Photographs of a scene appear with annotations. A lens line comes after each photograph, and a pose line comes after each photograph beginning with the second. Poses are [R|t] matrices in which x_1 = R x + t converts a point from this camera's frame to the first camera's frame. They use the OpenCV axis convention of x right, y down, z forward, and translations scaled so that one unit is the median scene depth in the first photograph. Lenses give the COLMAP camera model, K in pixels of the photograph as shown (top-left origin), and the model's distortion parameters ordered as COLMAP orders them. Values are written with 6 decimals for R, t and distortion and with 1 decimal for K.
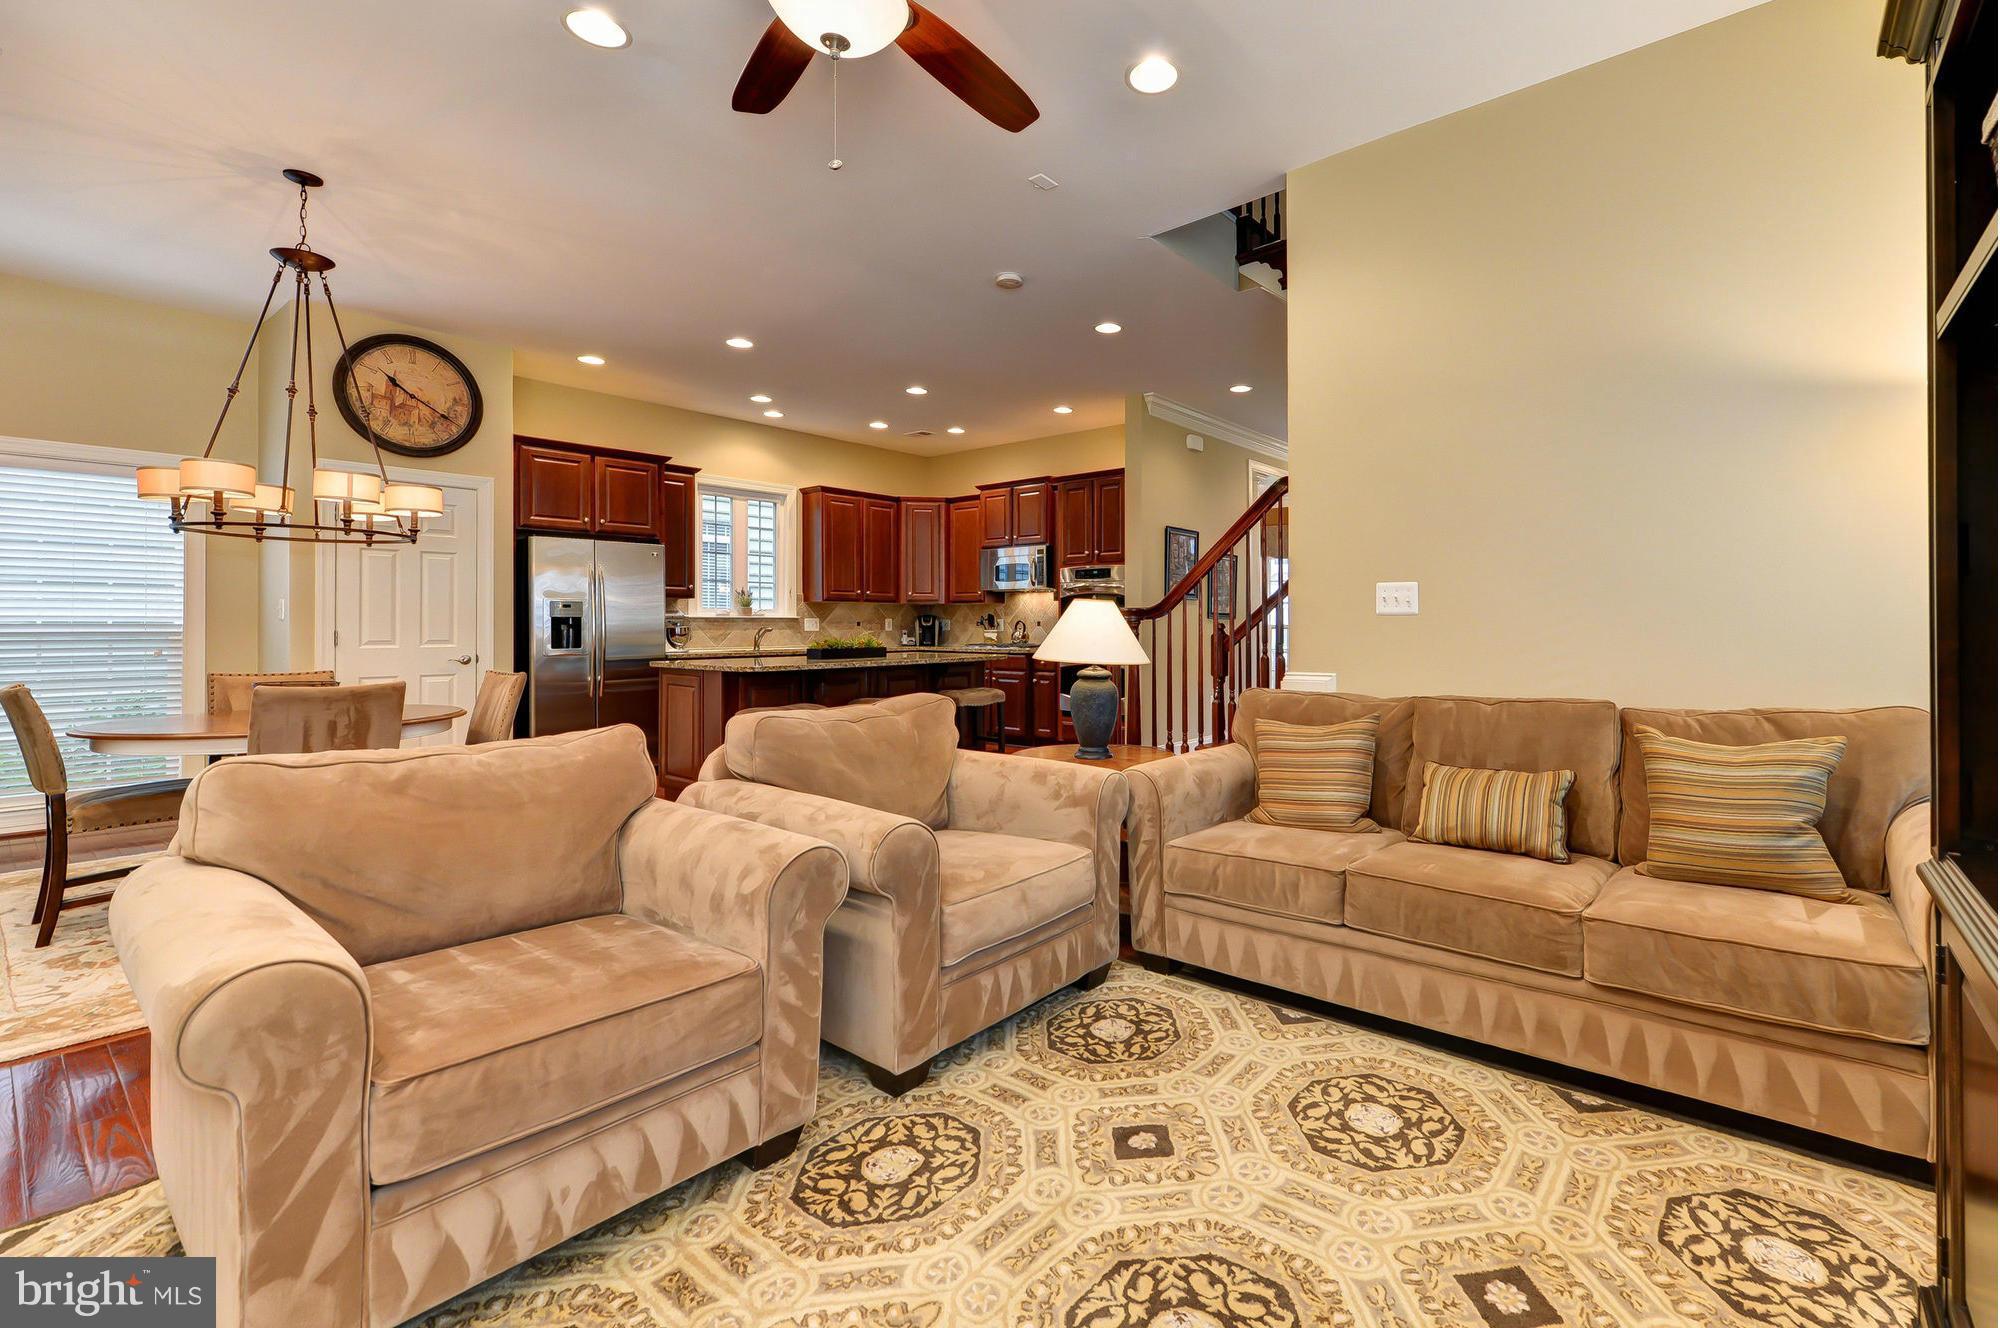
lens RADIAL K [[865.3, 0, 1123.0], [0, 865.3, 626.8], [0, 0, 1]] dist [-0.001492, 0.000151]
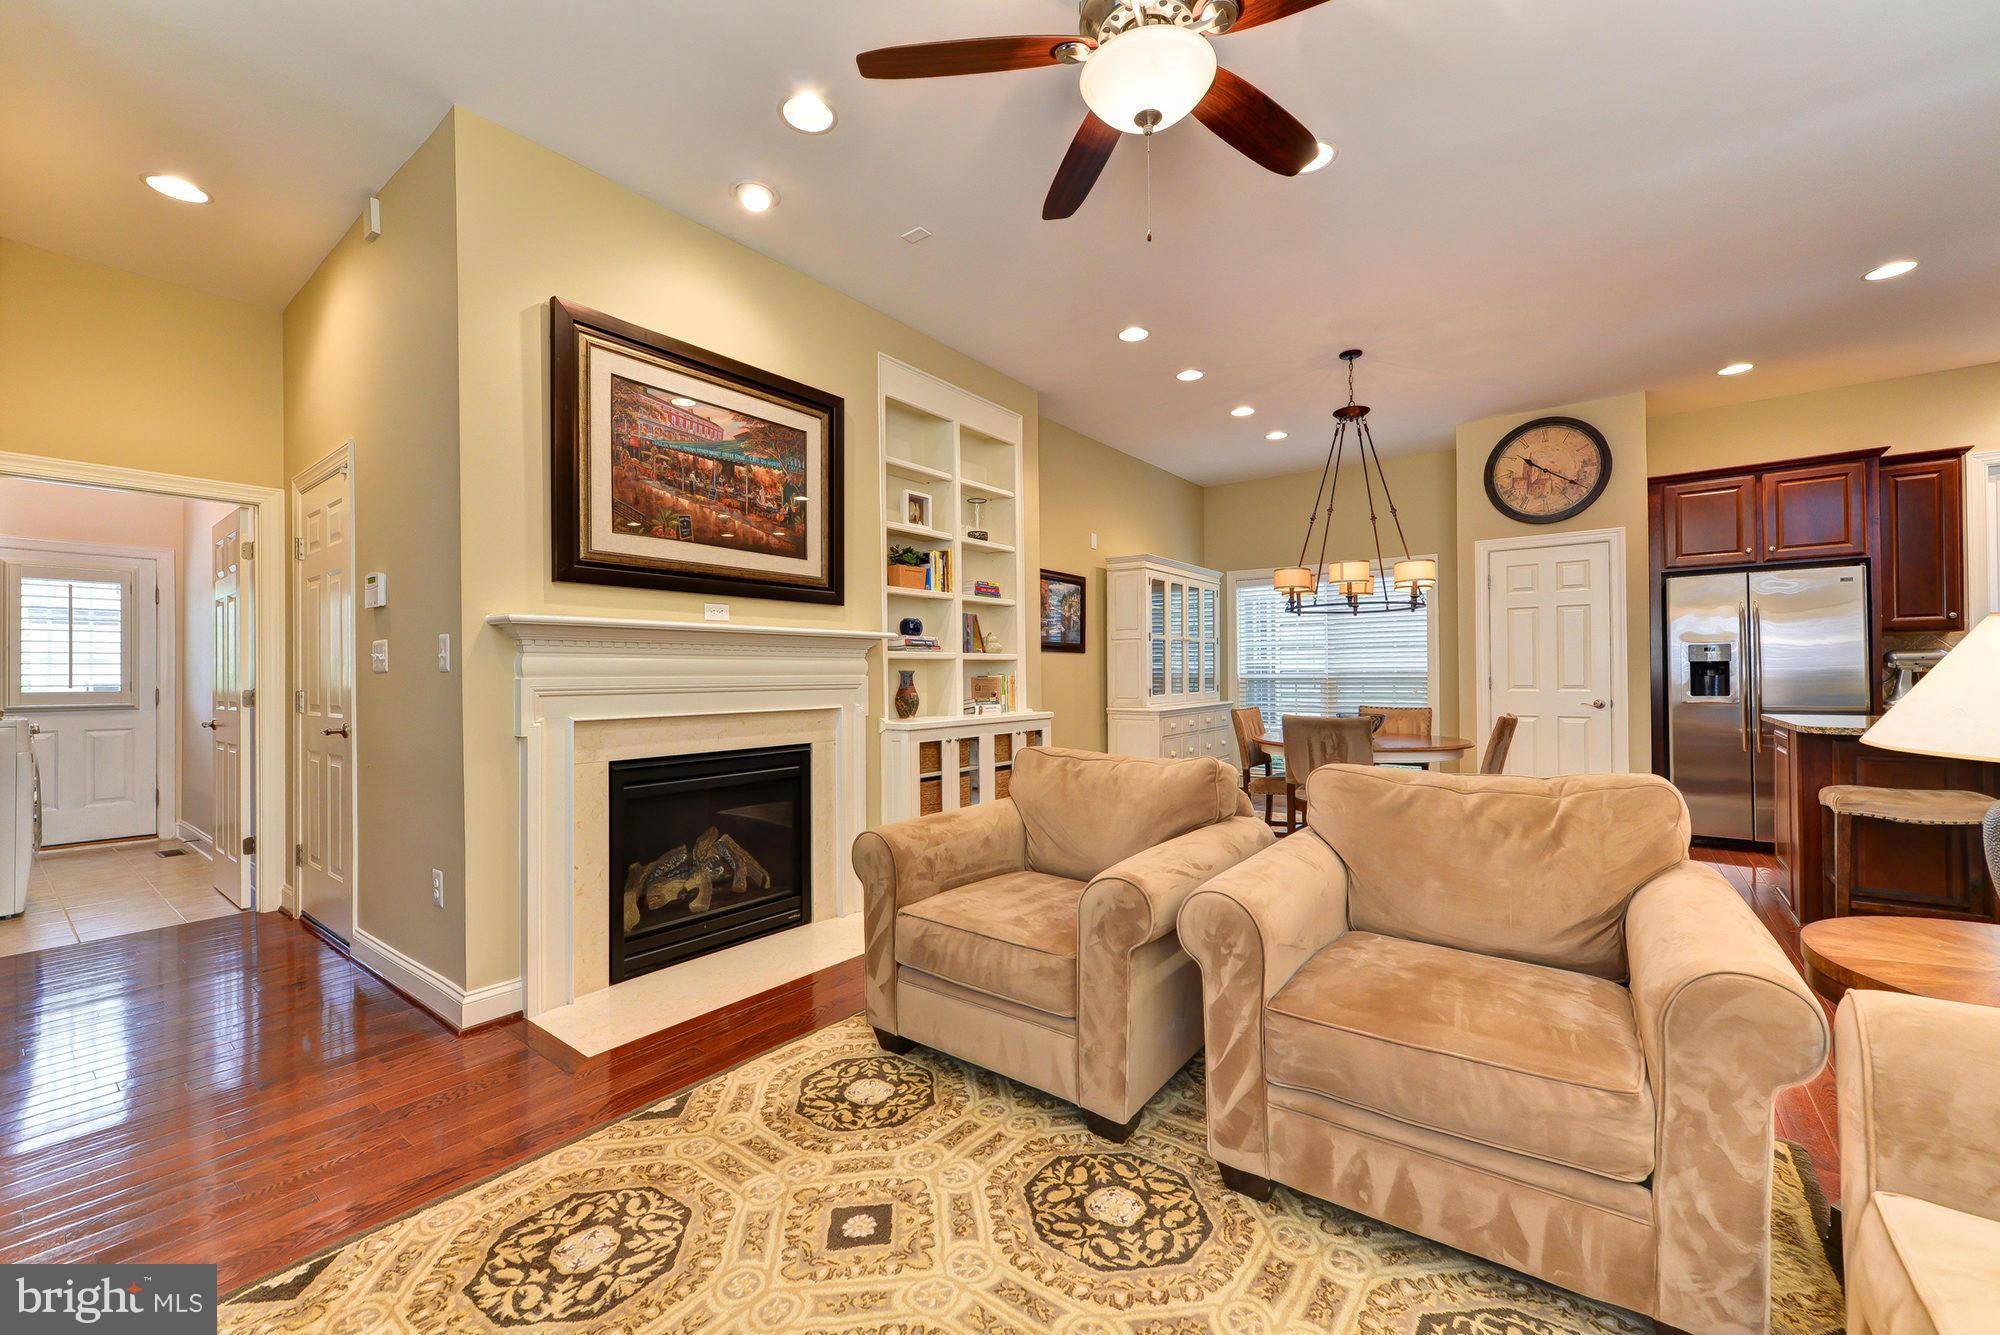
lens RADIAL K [[789.1, 0, 1000.0], [0, 789.1, 667.5], [0, 0, 1]] dist [0.001982, 0.000189]
pose [[-0.013729, -0.011250, -0.999842, 0.181482], [0.006817, 0.999912, -0.011345, -0.000531], [0.999883, -0.006972, -0.013651, 0.238600]]
